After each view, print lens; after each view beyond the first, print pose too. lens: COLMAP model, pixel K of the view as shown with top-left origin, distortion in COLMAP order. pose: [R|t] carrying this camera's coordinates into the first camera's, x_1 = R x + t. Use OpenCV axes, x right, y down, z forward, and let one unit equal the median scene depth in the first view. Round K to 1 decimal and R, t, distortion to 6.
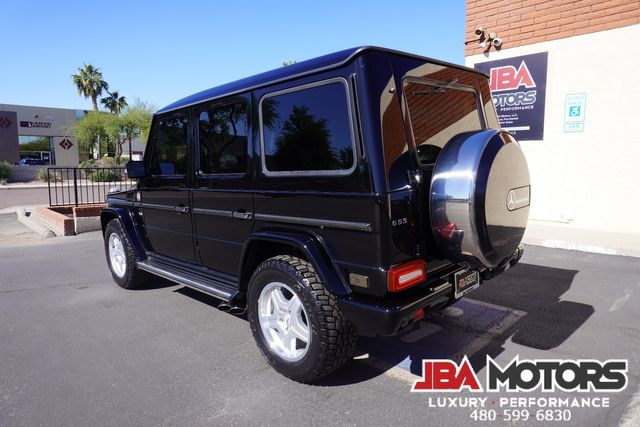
lens RADIAL K [[422.9, 0, 320.7], [0, 422.9, 208.9], [0, 0, 1]] dist [-0.042167, 0.020593]
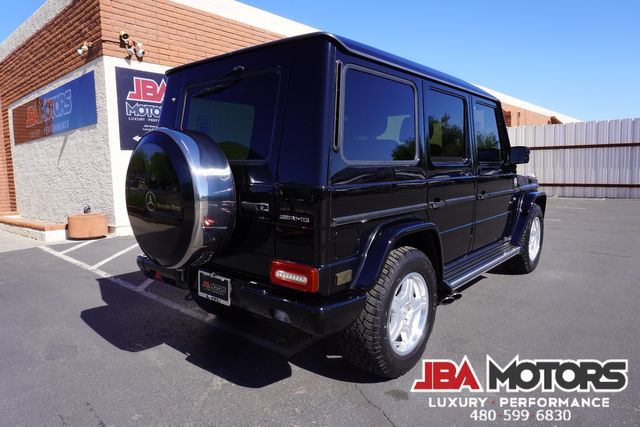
lens RADIAL K [[422.9, 0, 316.3], [0, 422.9, 214.3], [0, 0, 1]] dist [-0.042167, 0.020593]
pose [[-0.083607, -0.091010, 0.992334, -0.711860], [0.144065, 0.984255, 0.102407, -0.059112], [-0.986030, 0.151523, -0.069179, 0.761314]]
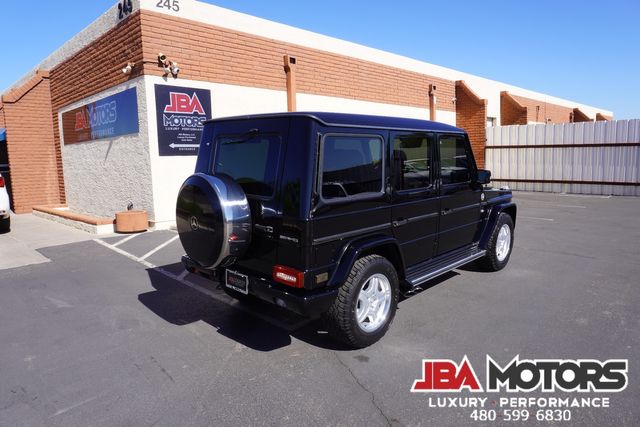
lens RADIAL K [[422.9, 0, 315.1], [0, 422.9, 213.7], [0, 0, 1]] dist [-0.042167, 0.020593]
pose [[-0.021630, -0.123755, 0.992077, -0.860455], [0.141007, 0.982012, 0.125574, -0.106935], [-0.989772, 0.142606, -0.003790, 0.726377]]
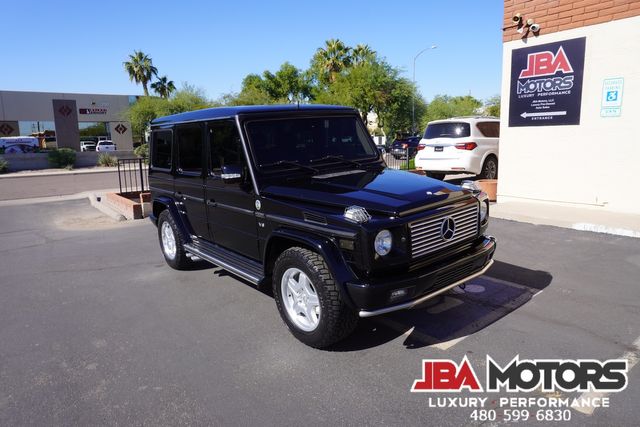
lens RADIAL K [[422.9, 0, 321.9], [0, 422.9, 211.5], [0, 0, 1]] dist [-0.042167, 0.020593]
pose [[0.994820, -0.005880, -0.101481, 0.008251], [0.011825, 0.998242, 0.058083, -0.020201], [0.100961, -0.058982, 0.993140, -0.089780]]
